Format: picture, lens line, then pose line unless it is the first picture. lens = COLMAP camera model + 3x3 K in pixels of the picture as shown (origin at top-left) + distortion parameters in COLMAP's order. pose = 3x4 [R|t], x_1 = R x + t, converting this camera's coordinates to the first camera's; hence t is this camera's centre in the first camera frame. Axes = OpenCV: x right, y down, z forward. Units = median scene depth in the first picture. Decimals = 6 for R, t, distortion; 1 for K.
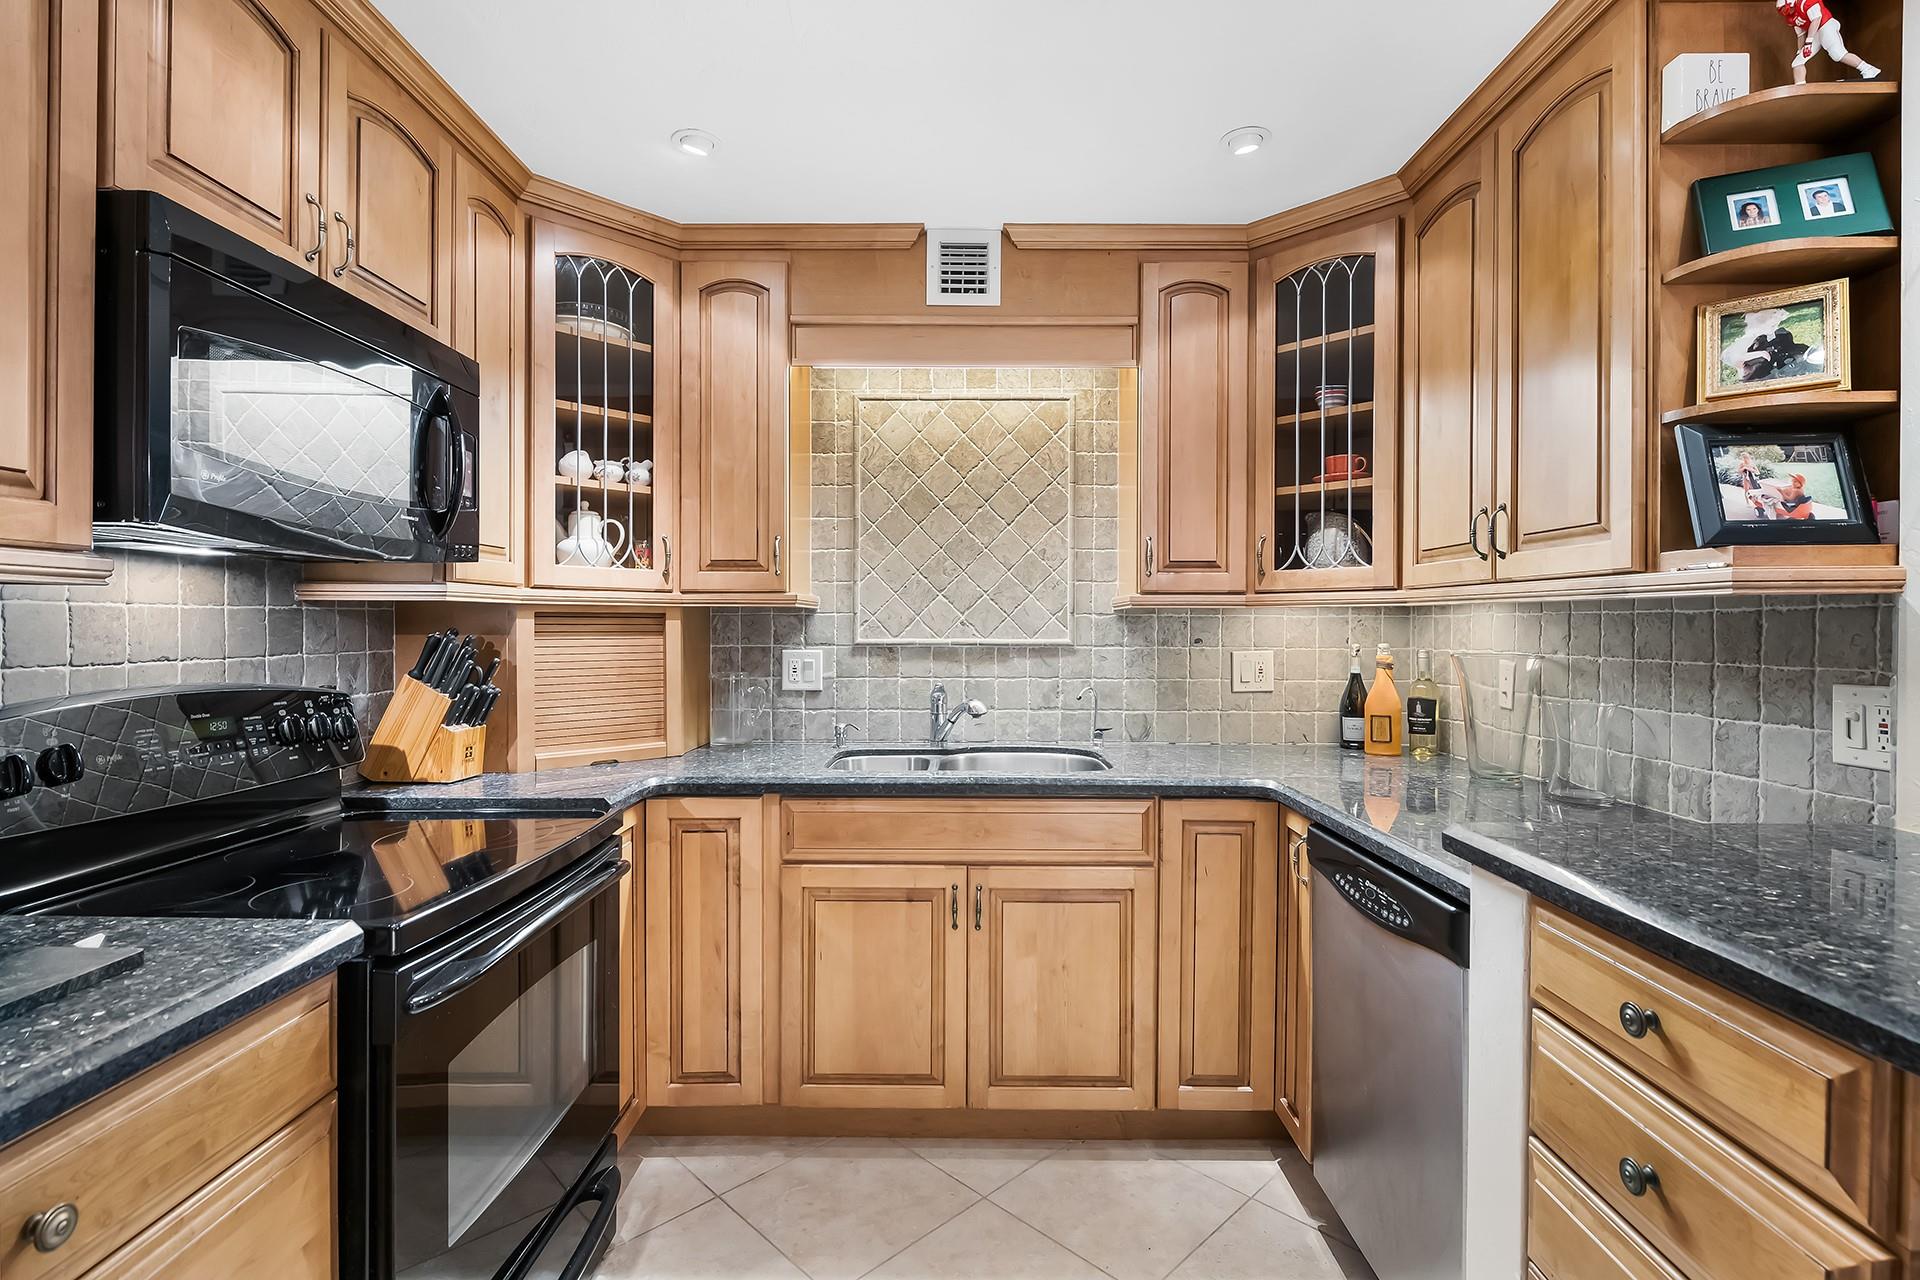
lens RADIAL K [[900.7, 0, 960.9], [0, 900.7, 632.2], [0, 0, 1]] dist [0.002106, -0.000879]
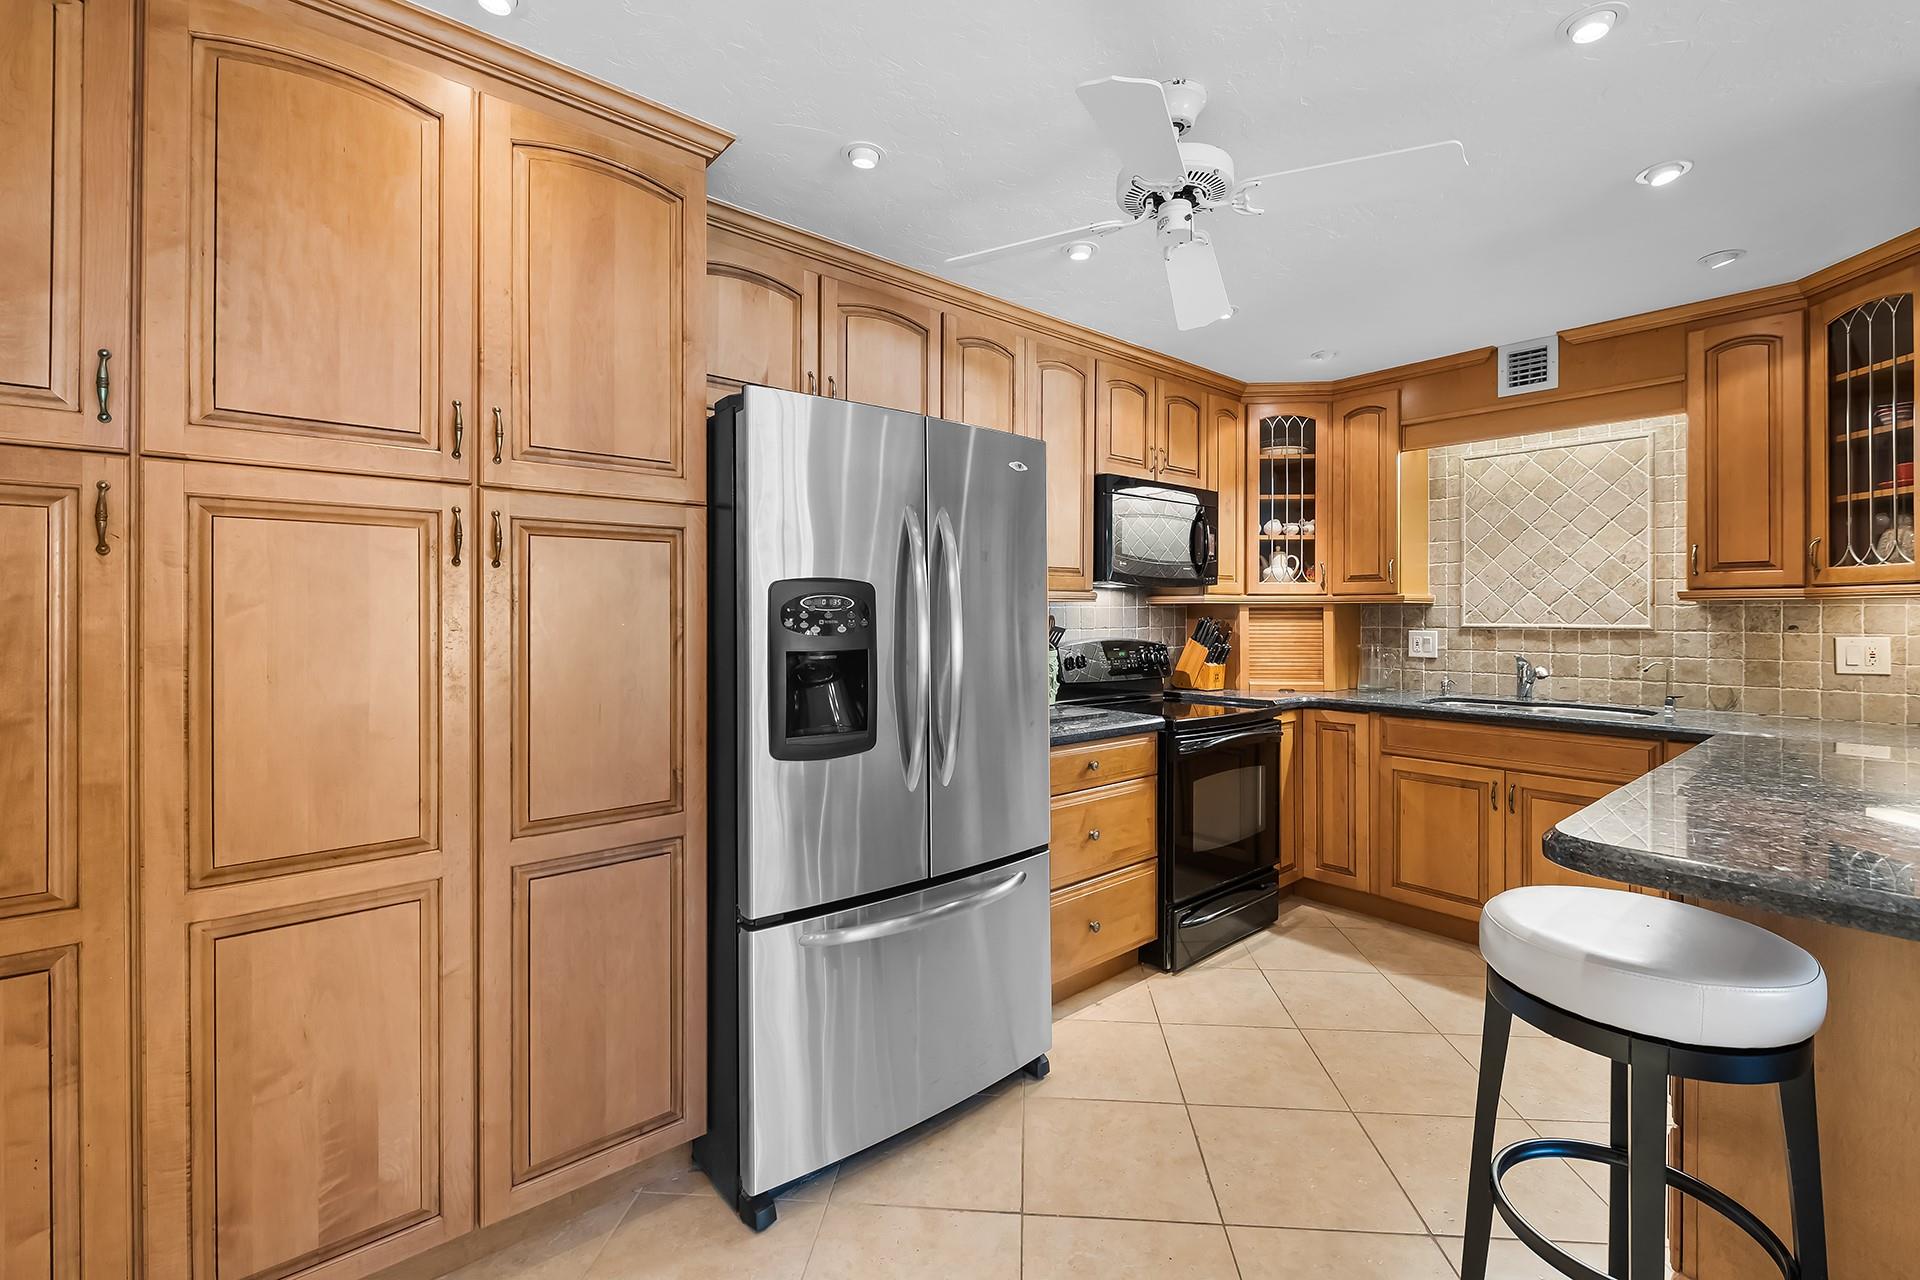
lens RADIAL K [[815.9, 0, 969.3], [0, 815.9, 613.5], [0, 0, 1]] dist [0.001299, -0.004215]
pose [[0.658057, -0.001855, -0.752966, 0.446857], [-0.004848, 0.999966, -0.006701, 0.004773], [0.752953, 0.008060, 0.658025, -0.597389]]
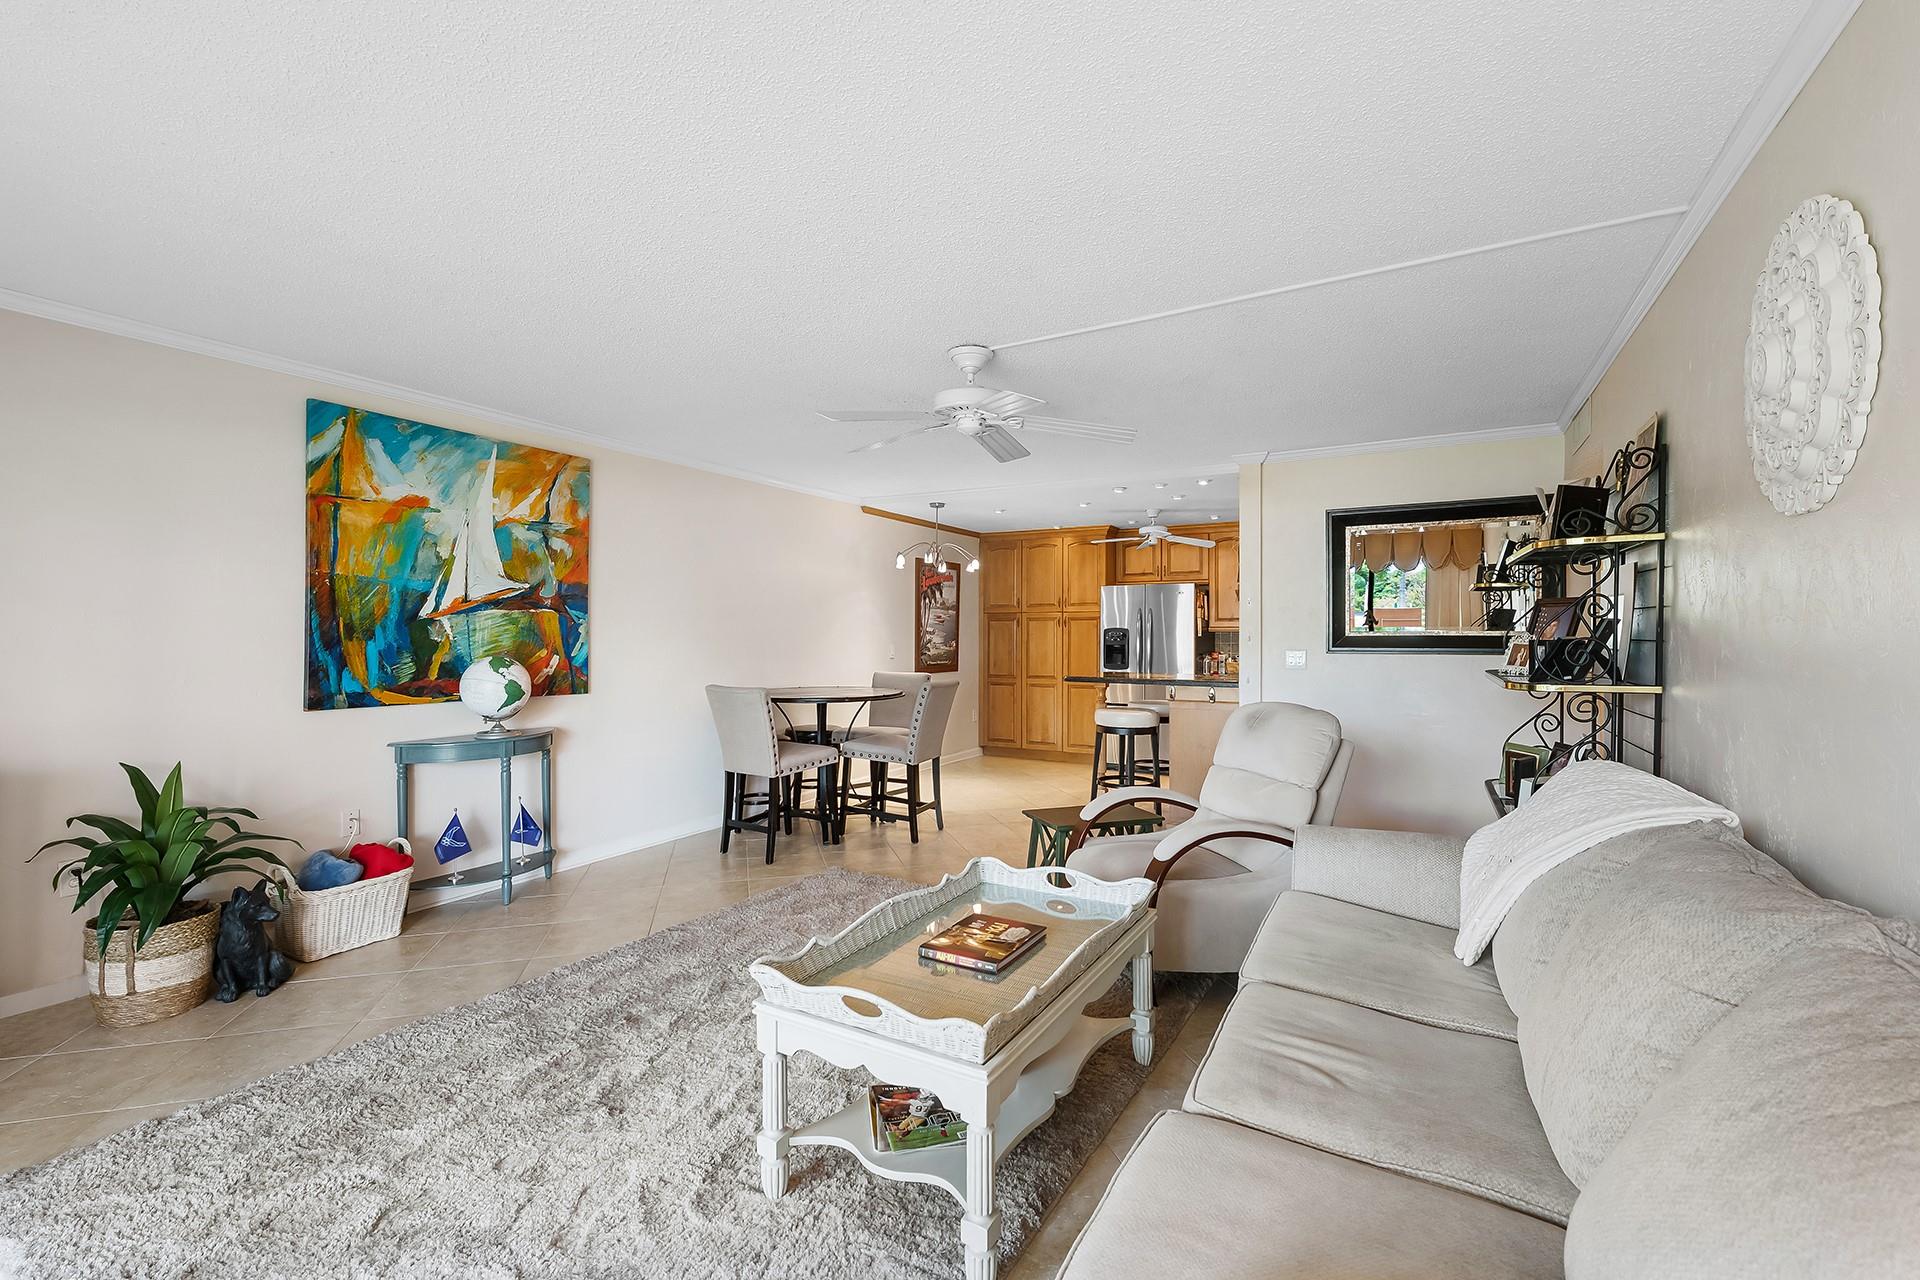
lens RADIAL K [[808.7, 0, 966.1], [0, 808.7, 630.0], [0, 0, 1]] dist [0.000075, -0.000225]
pose [[-0.480652, -0.009088, -0.876864, 3.077723], [-0.009729, 0.999940, -0.005030, -0.001997], [0.876857, 0.006113, -0.480712, 0.921519]]
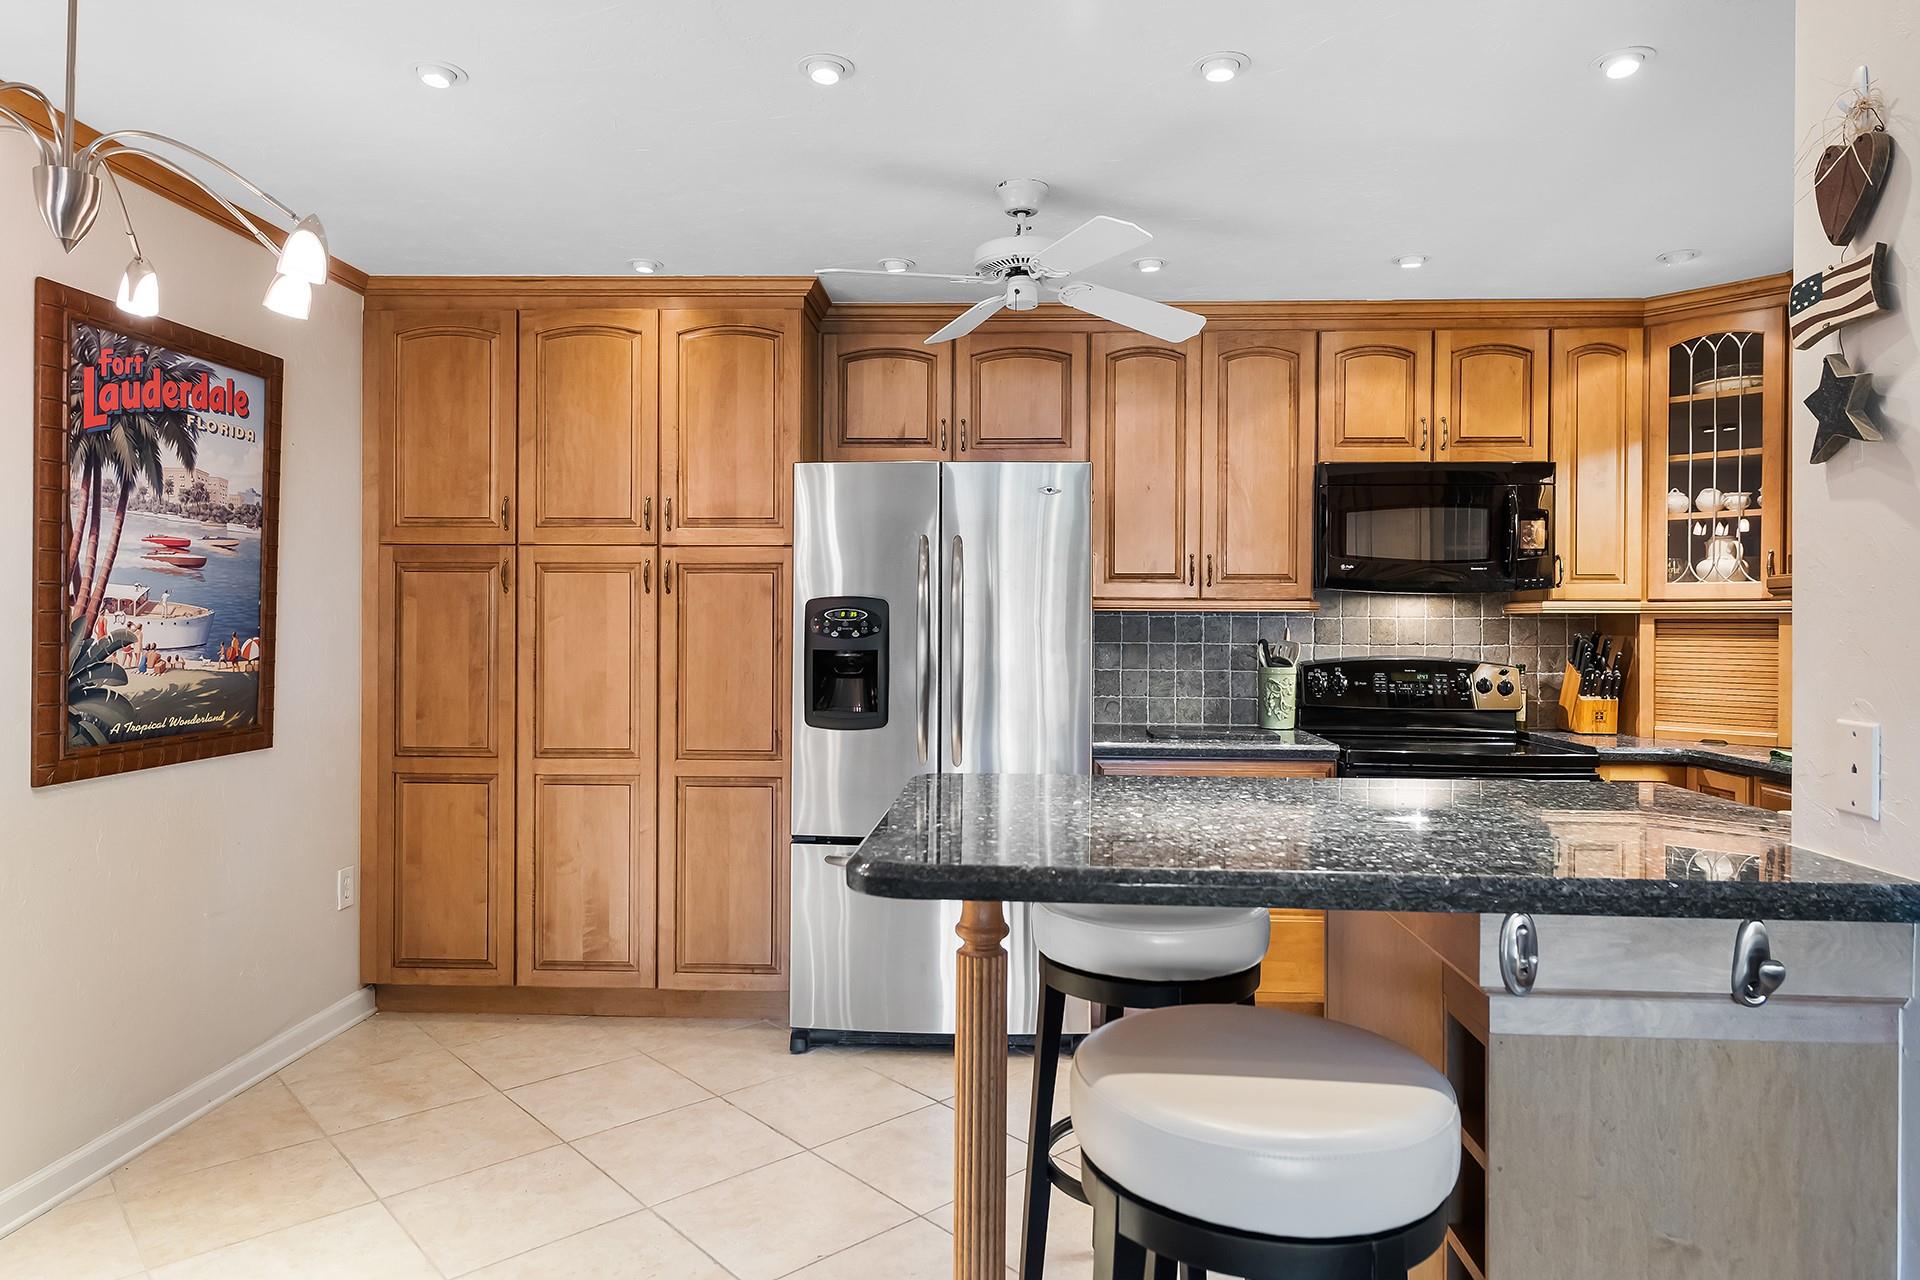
lens RADIAL K [[1165.9, 0, 964.9], [0, 1165.9, 629.9], [0, 0, 1]] dist [0.006404, 0.000698]
pose [[-0.033690, 0.002887, -0.999428, 1.298754], [-0.014017, 0.999896, 0.003361, 0.002312], [0.999334, 0.014122, -0.033646, 0.036156]]
